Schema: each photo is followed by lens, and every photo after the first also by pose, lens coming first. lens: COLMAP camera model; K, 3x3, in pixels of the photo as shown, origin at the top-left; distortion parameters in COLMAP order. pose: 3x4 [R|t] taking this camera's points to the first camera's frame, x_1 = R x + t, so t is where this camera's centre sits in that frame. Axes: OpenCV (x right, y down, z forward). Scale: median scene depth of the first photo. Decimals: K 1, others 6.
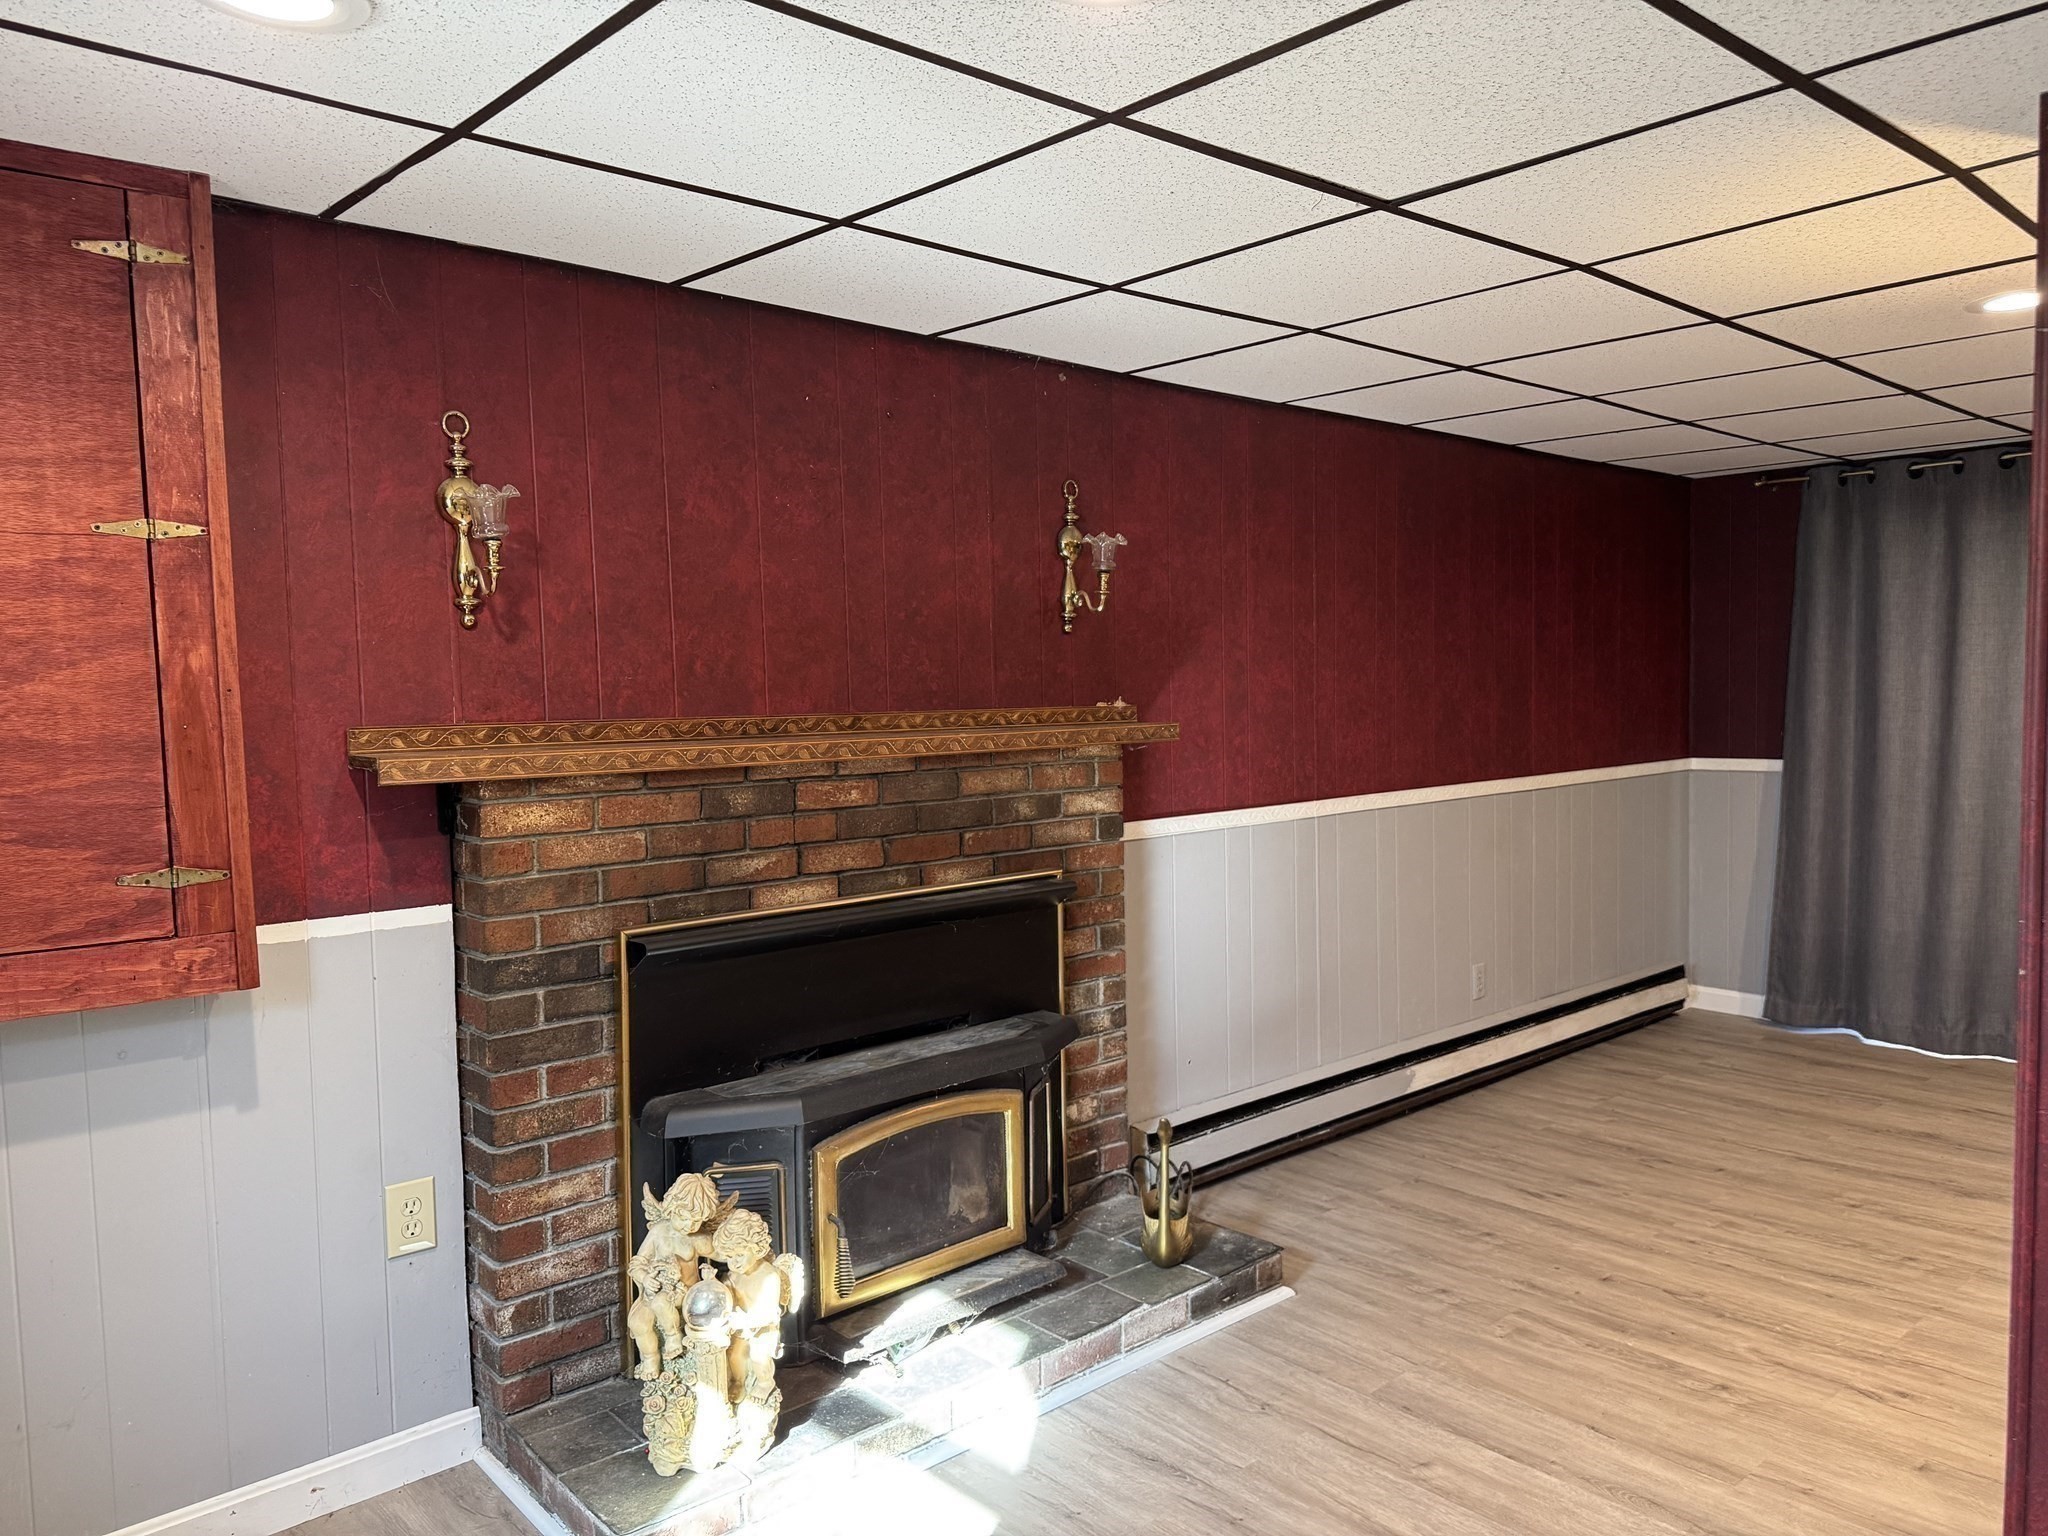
lens RADIAL K [[1438.8, 0, 1040.6], [0, 1438.8, 750.5], [0, 0, 1]] dist [0.068219, -0.088752]
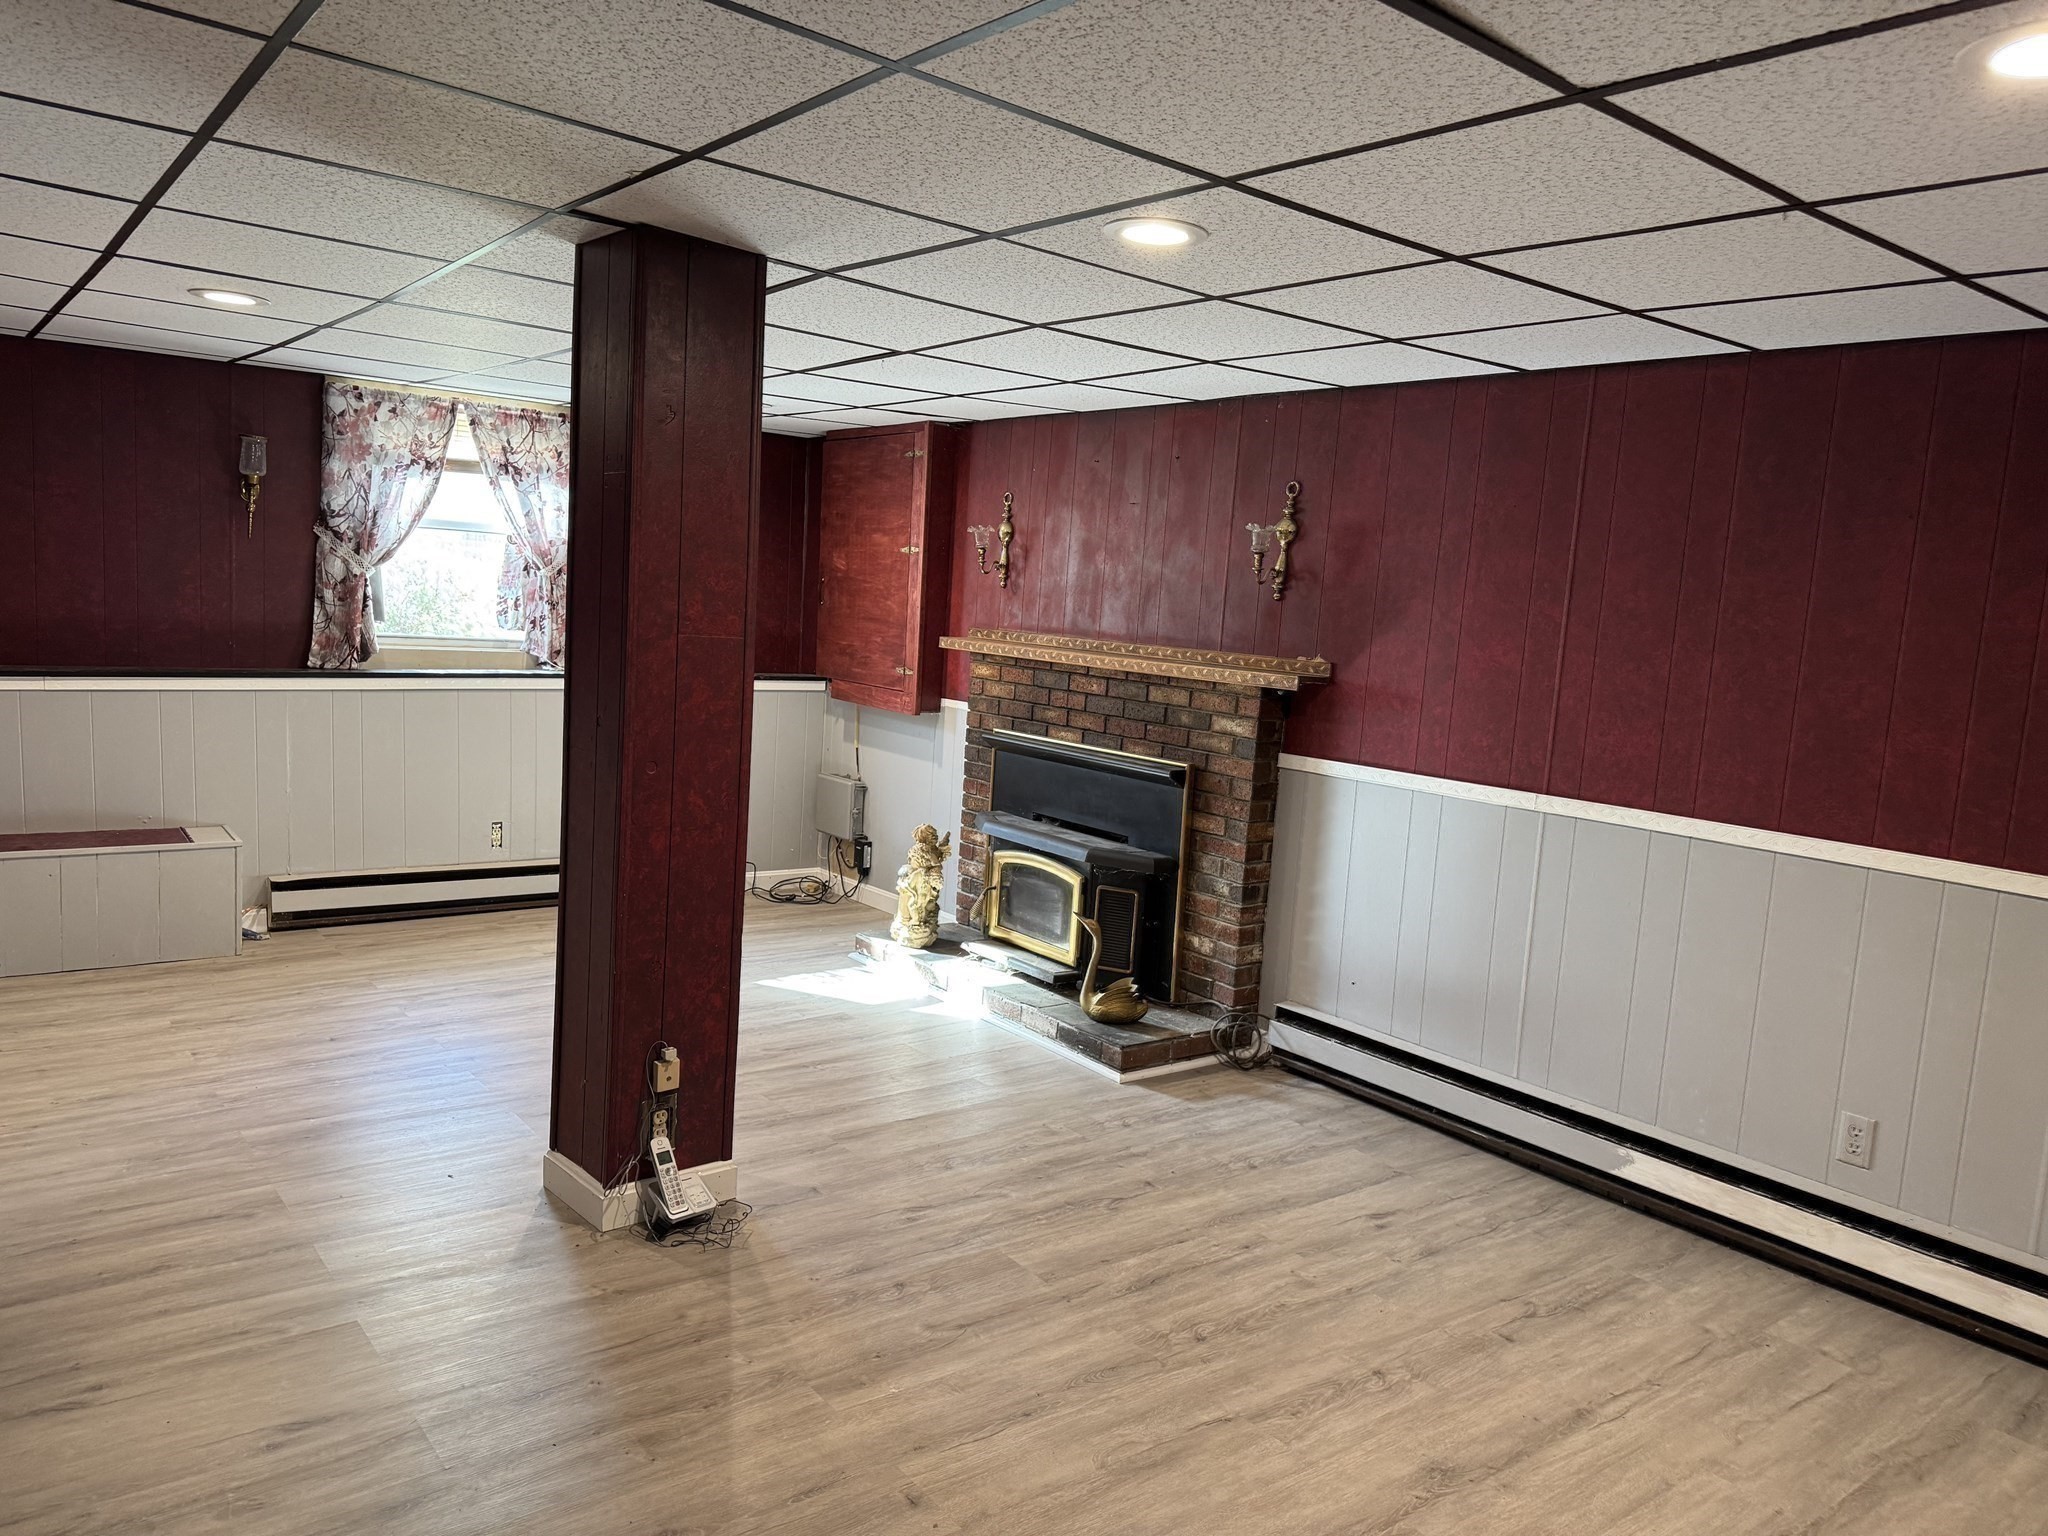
lens RADIAL K [[1438.8, 0, 1016.0], [0, 1438.8, 776.5], [0, 0, 1]] dist [0.068219, -0.088752]
pose [[-0.082829, 0.134664, -0.987423, 1.369649], [-0.110524, 0.983474, 0.143397, -0.087073], [0.990416, 0.121011, -0.066576, 0.882838]]
